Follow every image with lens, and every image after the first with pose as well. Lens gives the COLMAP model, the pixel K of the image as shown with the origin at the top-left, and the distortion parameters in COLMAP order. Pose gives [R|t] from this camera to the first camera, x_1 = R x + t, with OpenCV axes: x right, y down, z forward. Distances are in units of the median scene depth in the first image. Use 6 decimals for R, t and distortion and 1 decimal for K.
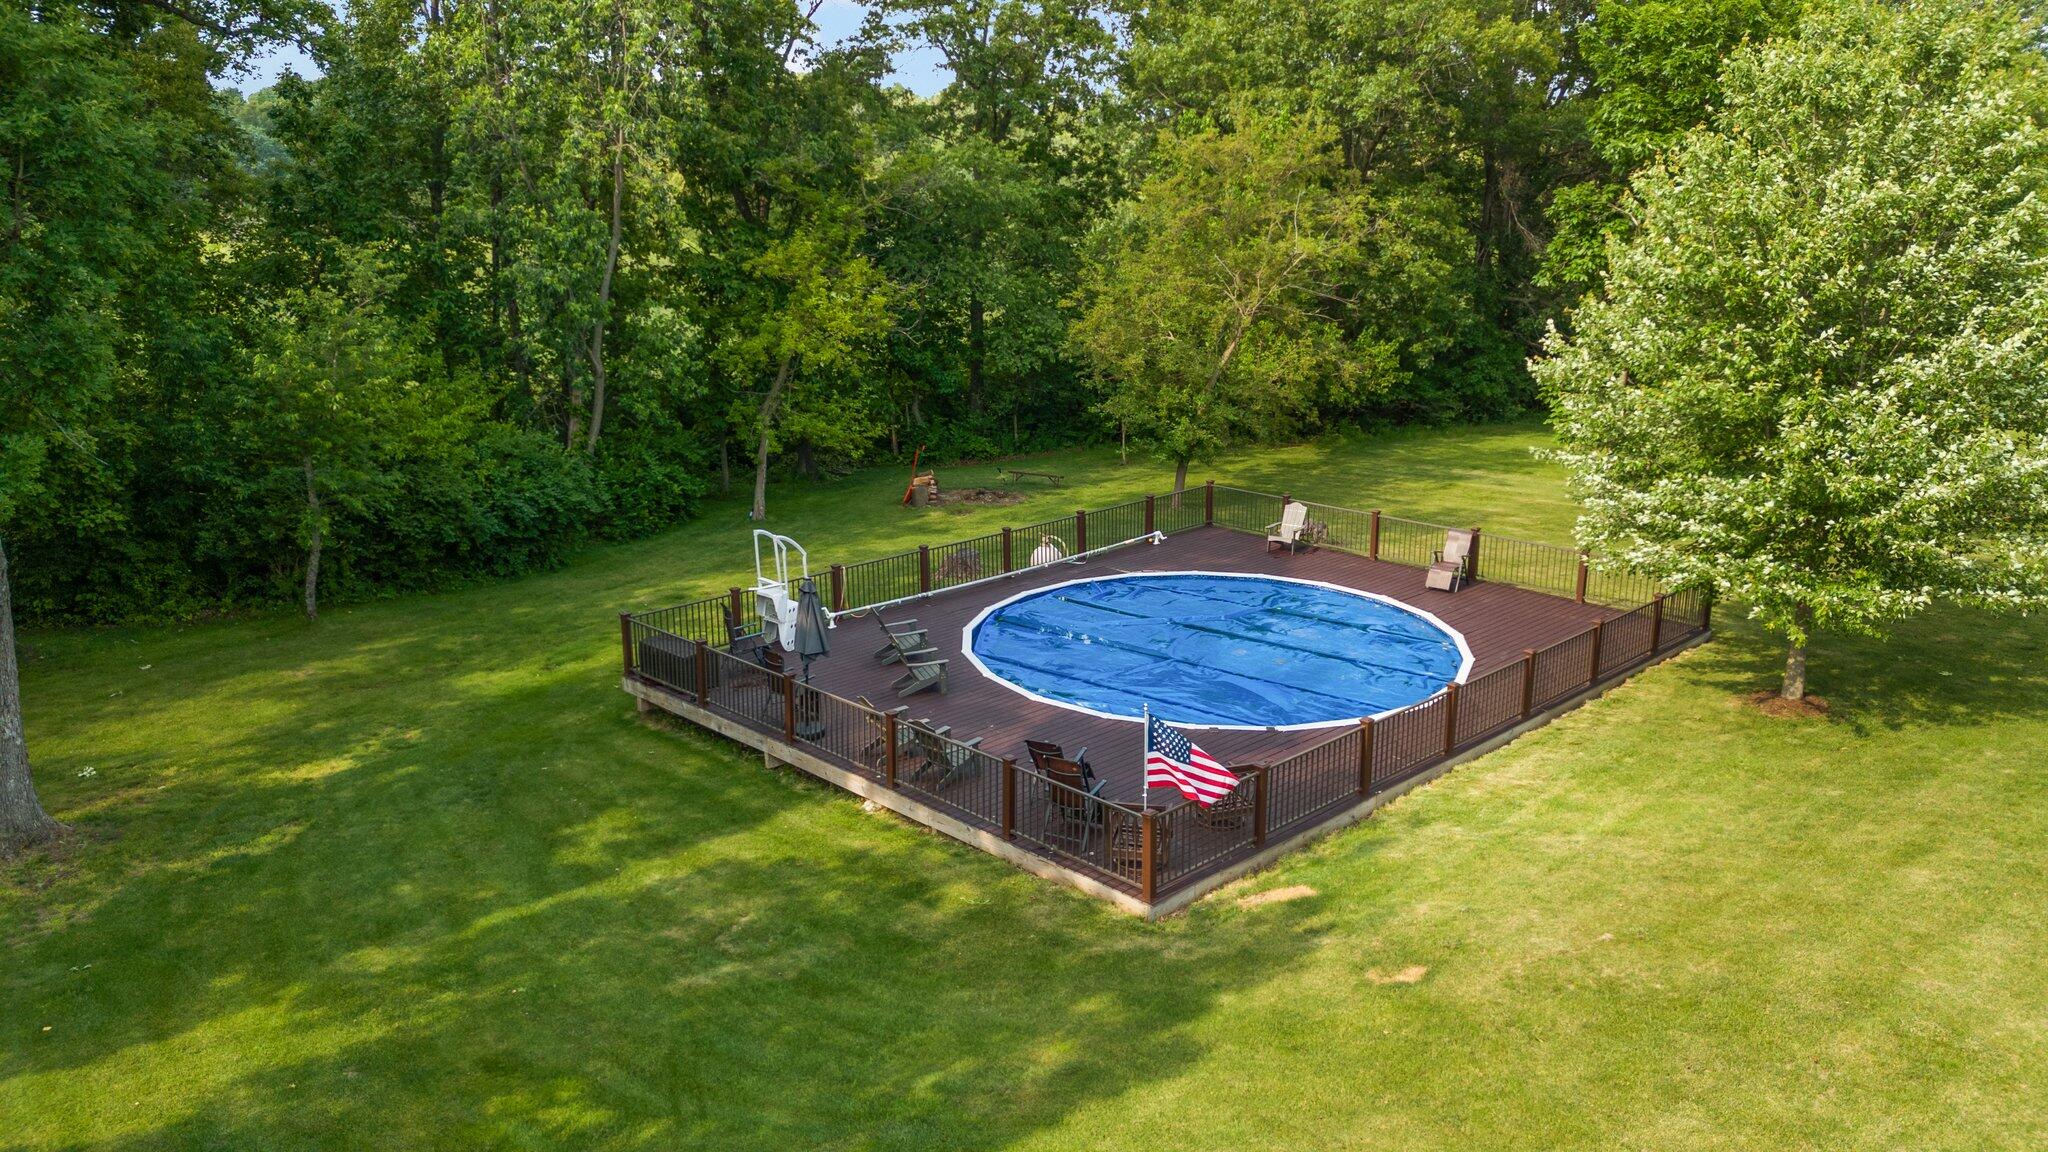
lens RADIAL K [[1524.8, 0, 1024.0], [0, 1524.8, 576.0], [0, 0, 1]] dist [0.111733, -0.126801]
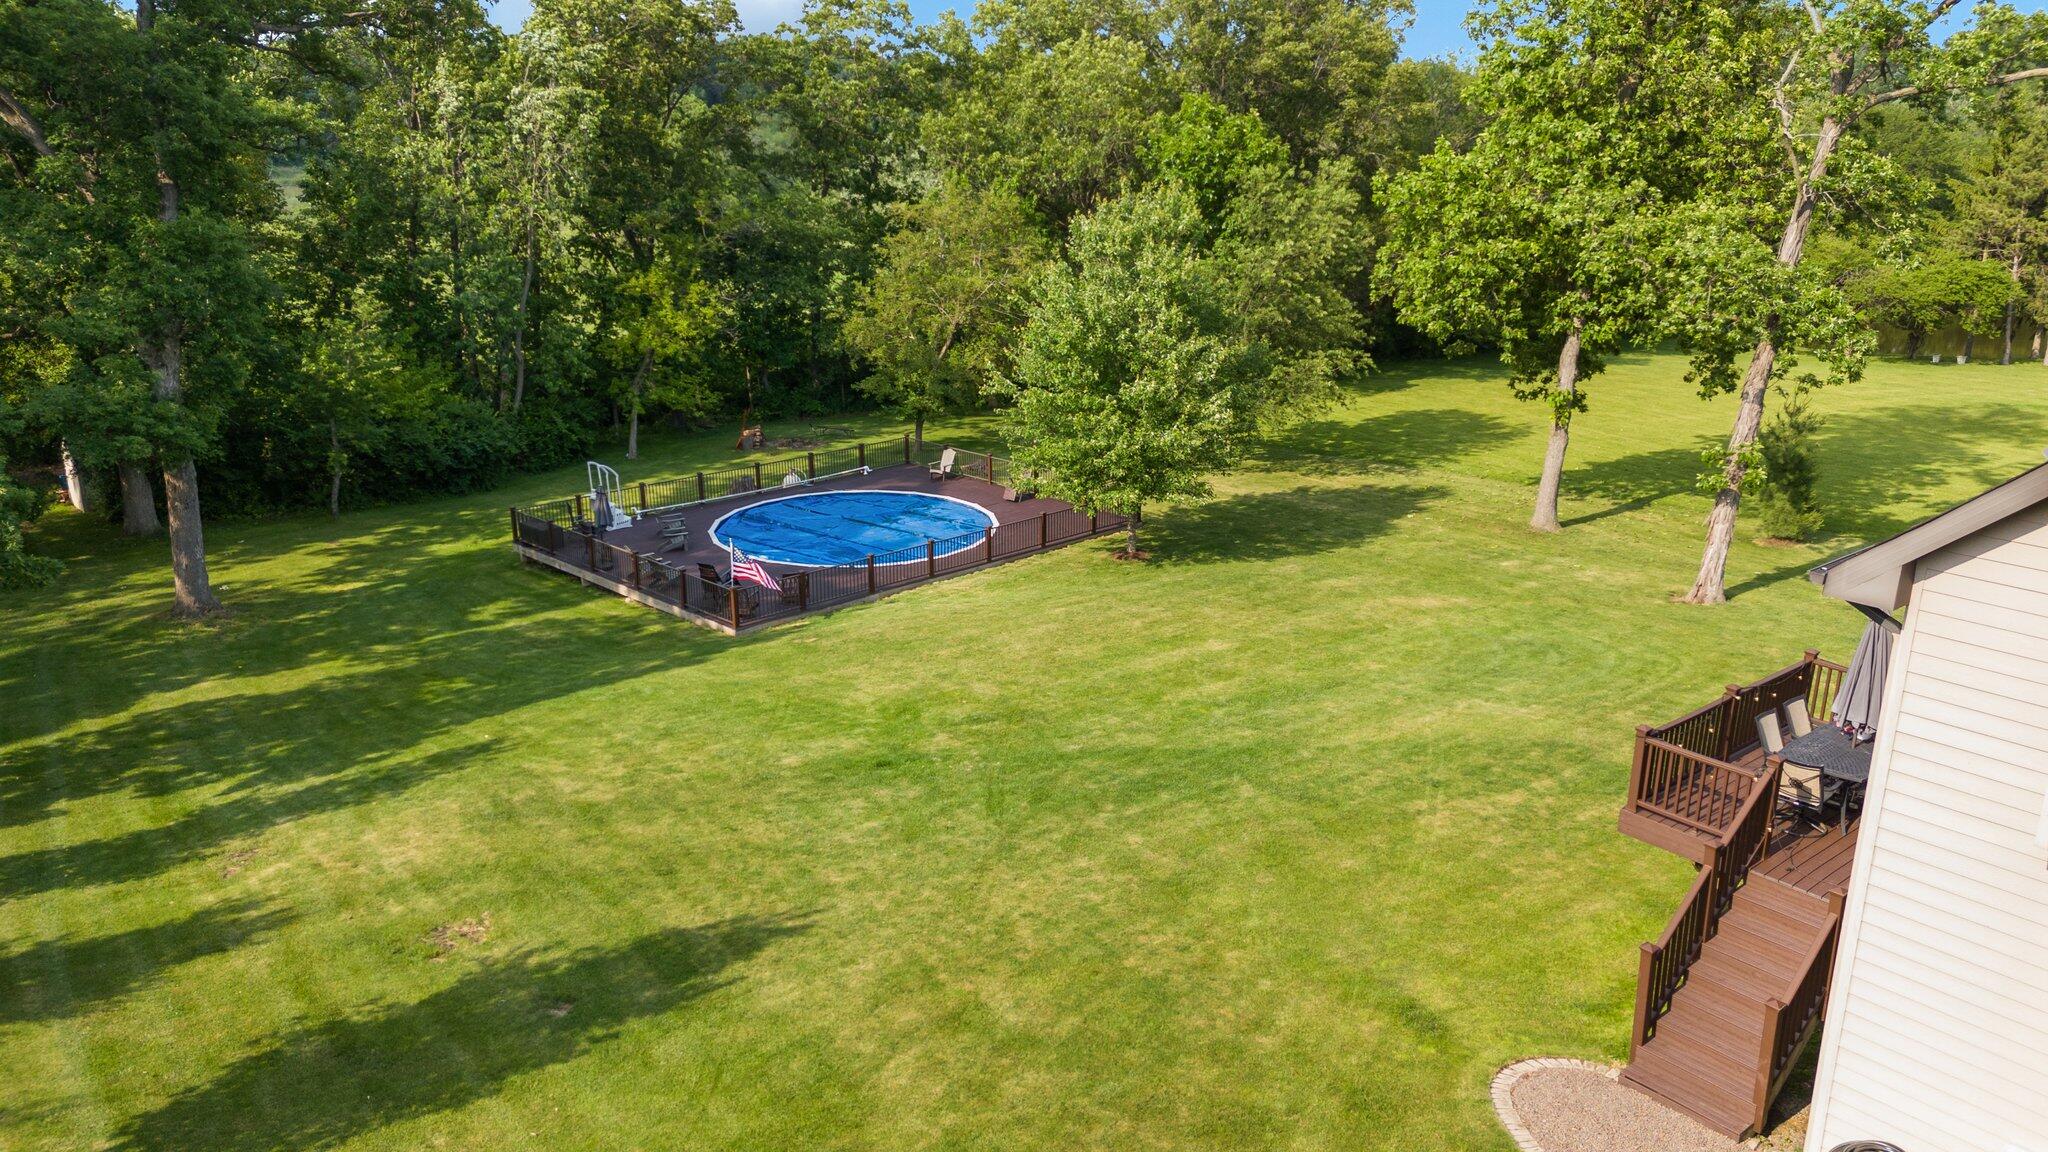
lens RADIAL K [[1524.8, 0, 1024.0], [0, 1524.8, 576.0], [0, 0, 1]] dist [0.111733, -0.126801]
pose [[0.999992, 0.001552, 0.003550, 0.312014], [-0.001673, 0.999410, 0.034317, 0.038586], [-0.003495, -0.034323, 0.999405, -0.763891]]
